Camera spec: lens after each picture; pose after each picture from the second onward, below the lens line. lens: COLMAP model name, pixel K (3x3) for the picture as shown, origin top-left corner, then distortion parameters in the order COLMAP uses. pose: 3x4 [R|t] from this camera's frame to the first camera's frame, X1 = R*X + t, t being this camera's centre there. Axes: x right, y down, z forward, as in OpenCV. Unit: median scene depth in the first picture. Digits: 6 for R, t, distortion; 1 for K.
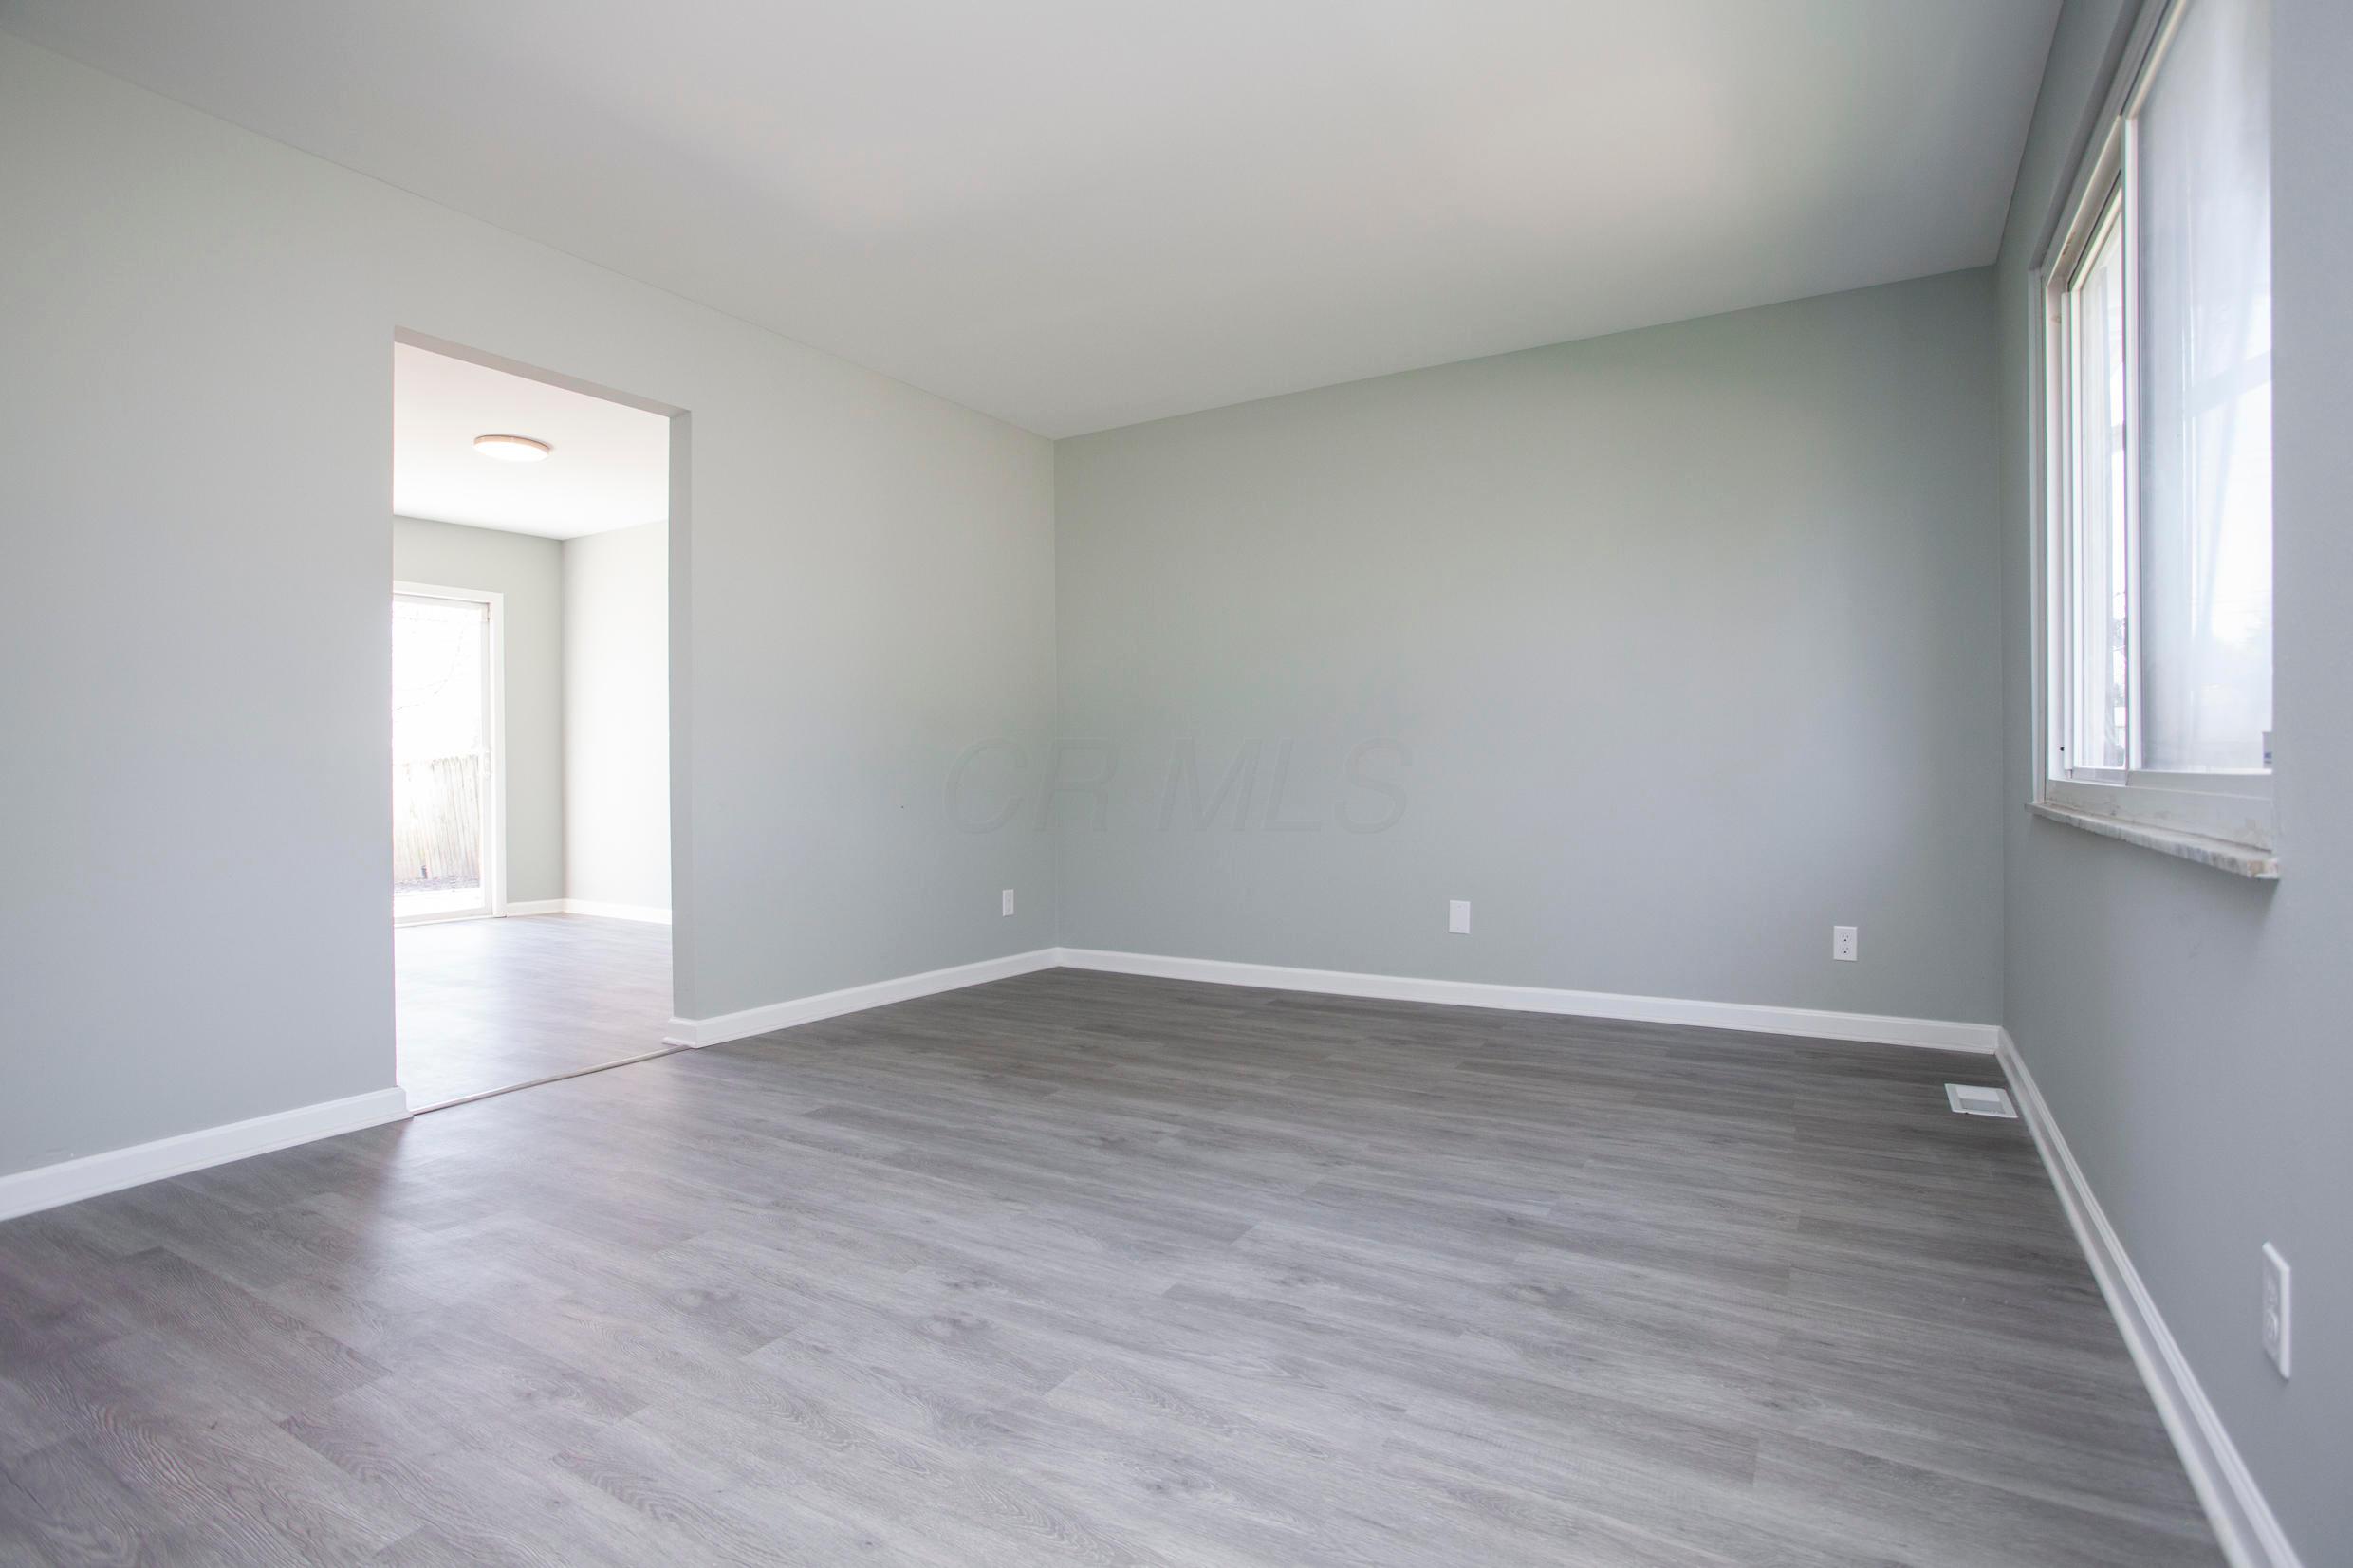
lens RADIAL K [[1138.8, 0, 1190.2], [0, 1138.8, 766.7], [0, 0, 1]] dist [-0.058133, 0.024146]
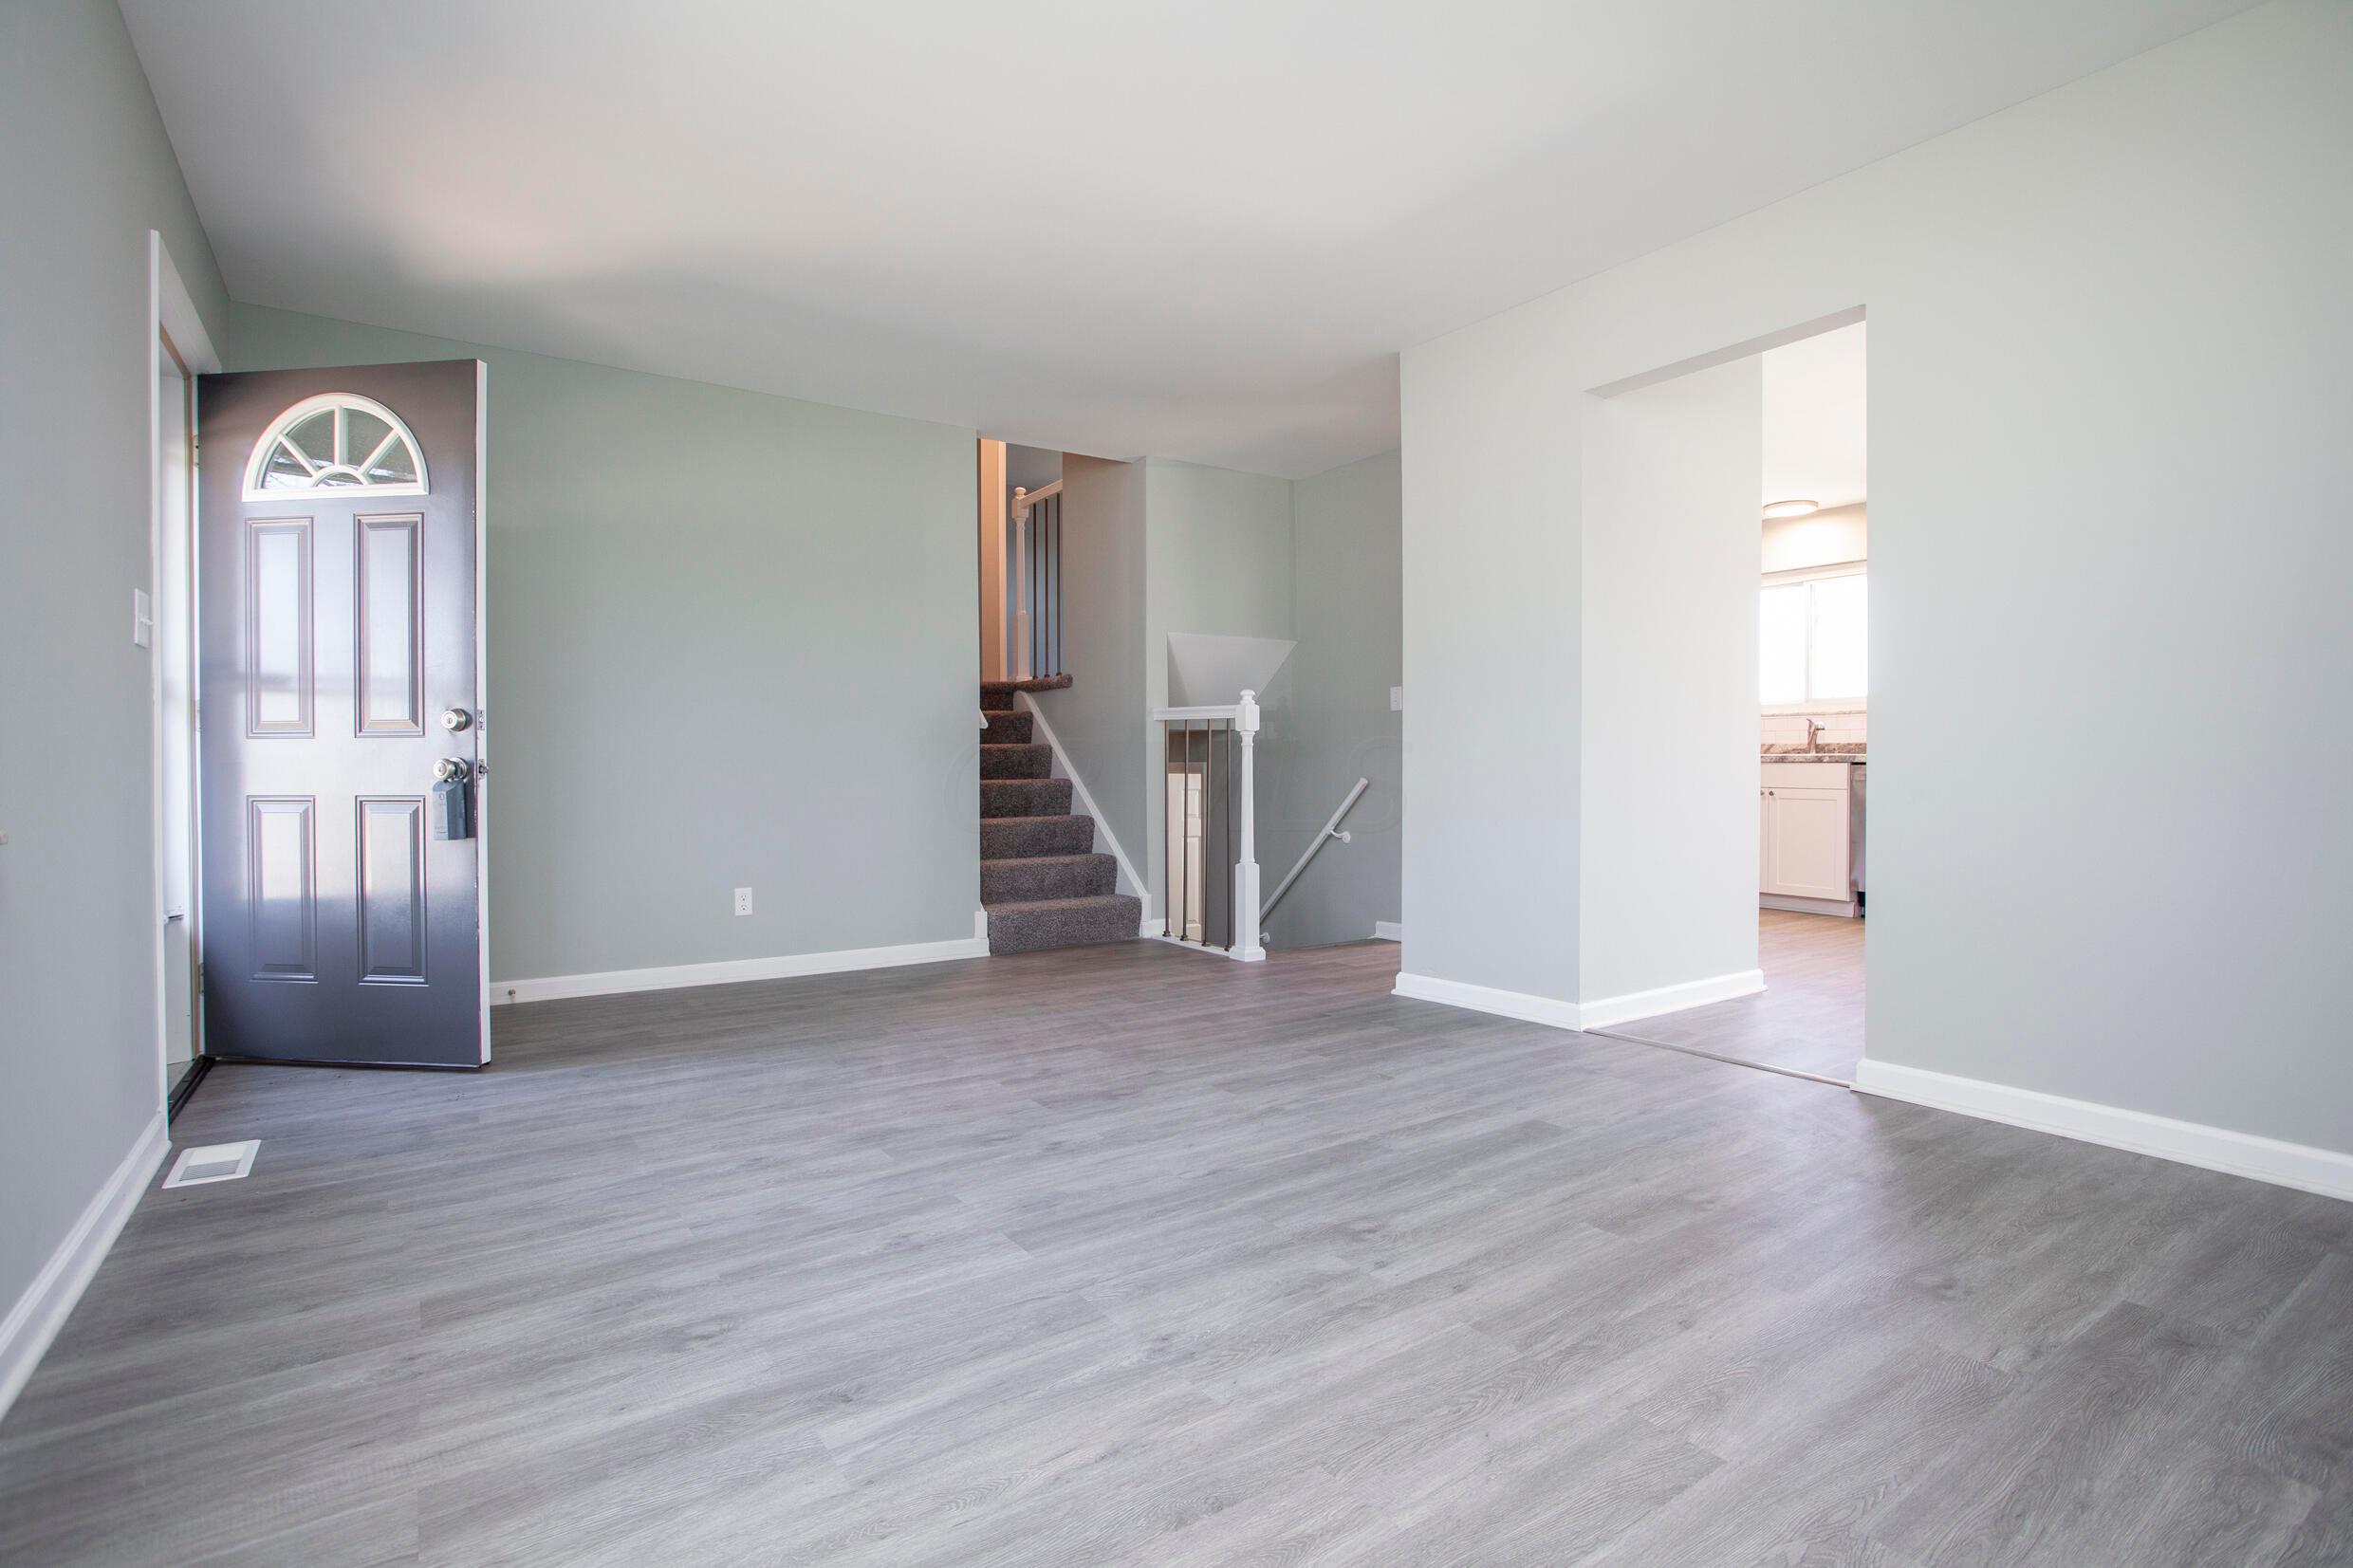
lens RADIAL K [[1138.8, 0, 1190.2], [0, 1138.8, 766.7], [0, 0, 1]] dist [-0.058133, 0.024146]
pose [[-0.408878, 0.010825, -0.912525, 0.939139], [0.010629, 0.999918, 0.007099, 0.007167], [0.912527, -0.006796, -0.408960, 1.683269]]
